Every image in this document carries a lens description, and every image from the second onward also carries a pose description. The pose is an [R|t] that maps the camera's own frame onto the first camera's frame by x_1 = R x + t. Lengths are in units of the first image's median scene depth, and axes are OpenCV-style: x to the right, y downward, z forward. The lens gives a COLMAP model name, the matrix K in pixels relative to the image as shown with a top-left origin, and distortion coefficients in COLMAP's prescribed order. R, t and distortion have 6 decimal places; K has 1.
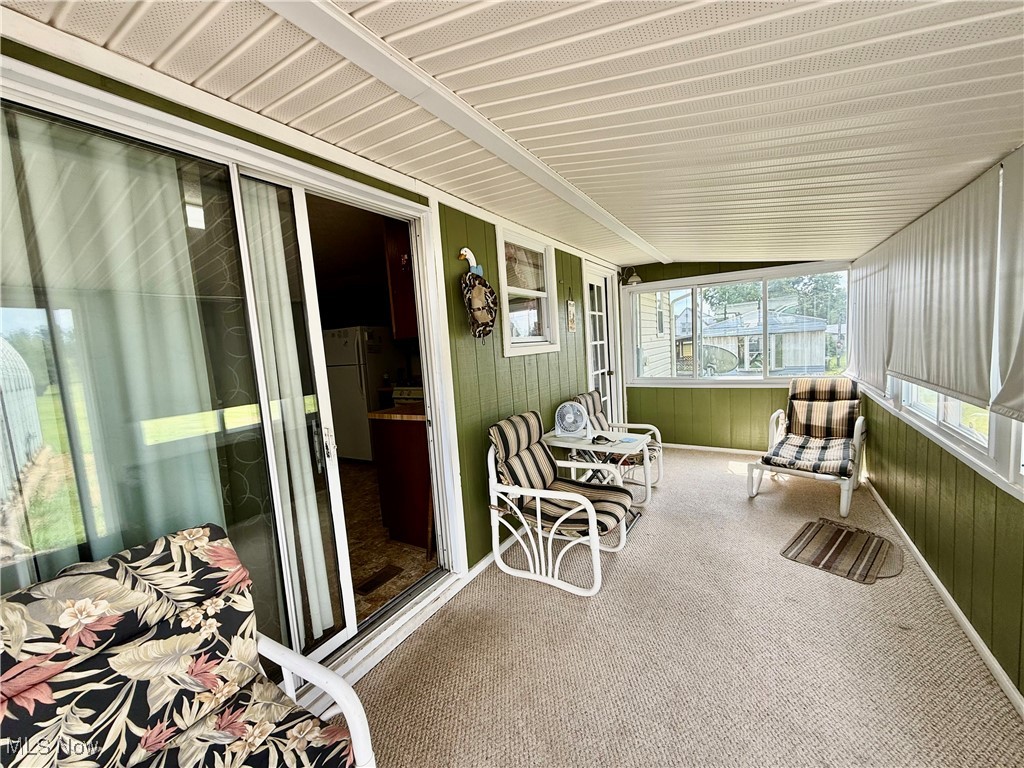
lens RADIAL K [[409.0, 0, 512.7], [0, 409.0, 383.2], [0, 0, 1]] dist [0.001697, 0.000068]
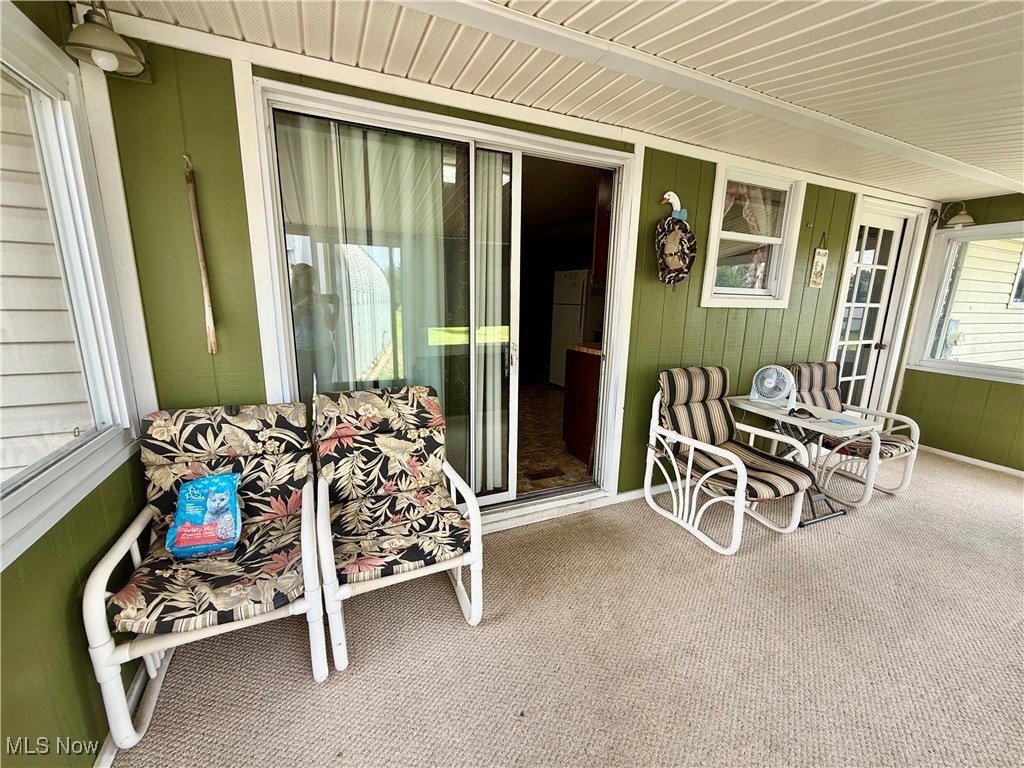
lens RADIAL K [[409.0, 0, 508.3], [0, 409.0, 381.3], [0, 0, 1]] dist [0.001697, 0.000068]
pose [[0.823358, 0.193557, -0.533495, 0.203154], [-0.128474, 0.979209, 0.156987, 0.019841], [0.552789, -0.060716, 0.831107, -0.088911]]
